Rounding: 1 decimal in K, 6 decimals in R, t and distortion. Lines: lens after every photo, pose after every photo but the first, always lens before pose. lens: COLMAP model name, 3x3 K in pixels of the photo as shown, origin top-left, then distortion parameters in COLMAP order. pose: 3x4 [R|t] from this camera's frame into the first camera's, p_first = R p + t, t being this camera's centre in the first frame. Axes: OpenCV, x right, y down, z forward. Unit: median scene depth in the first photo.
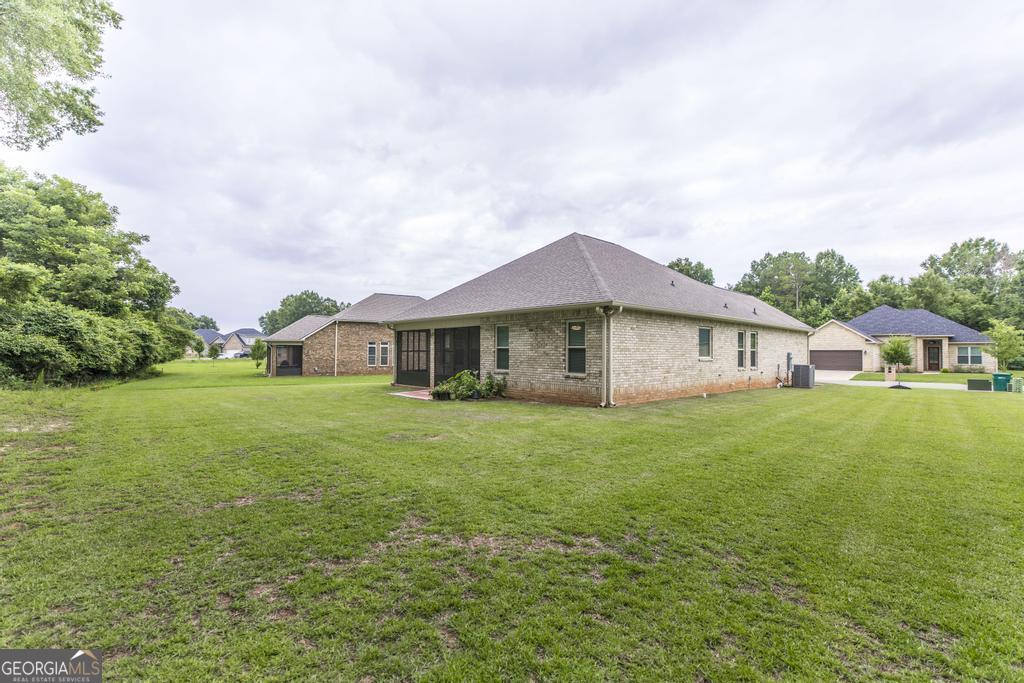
lens RADIAL K [[447.3, 0, 507.8], [0, 447.3, 342.8], [0, 0, 1]] dist [0.013414, 0.000186]
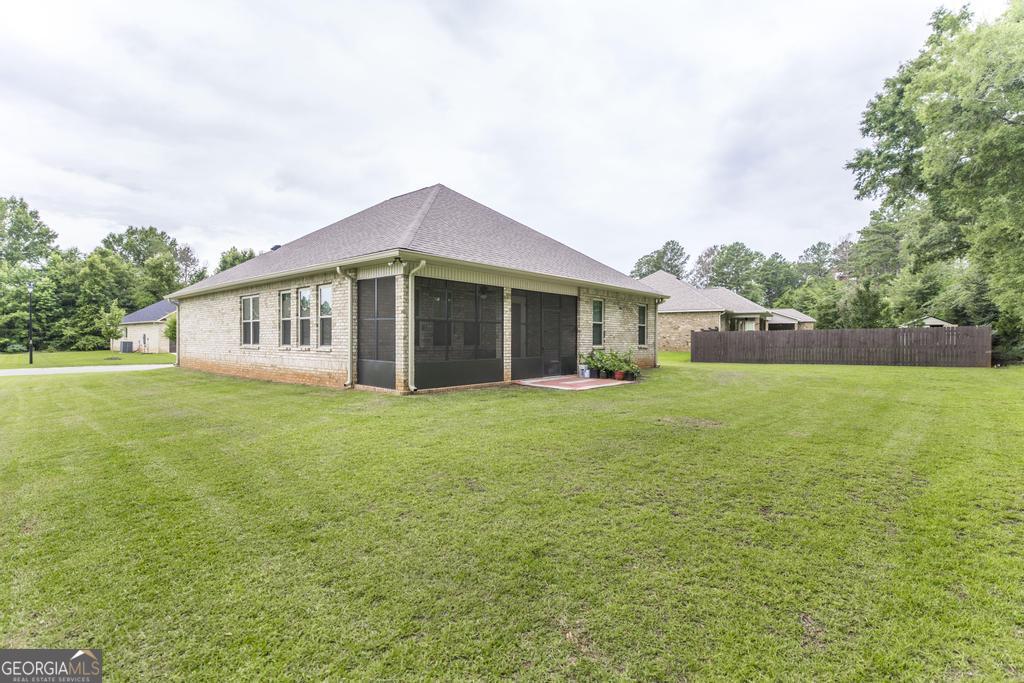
lens RADIAL K [[484.3, 0, 511.5], [0, 484.3, 338.9], [0, 0, 1]] dist [0.000913, -0.000299]
pose [[-0.110134, -0.005686, 0.993900, -1.037053], [-0.025371, 0.999674, 0.002907, 0.047684], [-0.993593, -0.024896, -0.110243, 1.310282]]
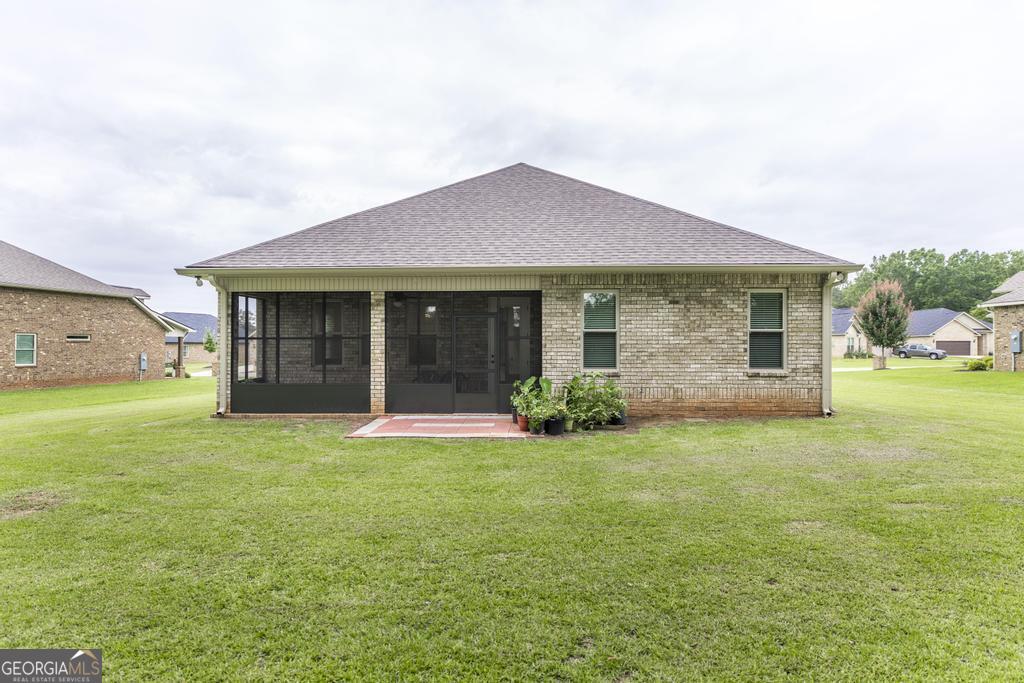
lens RADIAL K [[519.8, 0, 511.2], [0, 519.8, 342.9], [0, 0, 1]] dist [0.002466, 0.000084]
pose [[0.709729, -0.004457, 0.704461, -0.566672], [-0.010305, 0.999807, 0.016708, 0.016796], [-0.704400, -0.019118, 0.709546, 0.612846]]
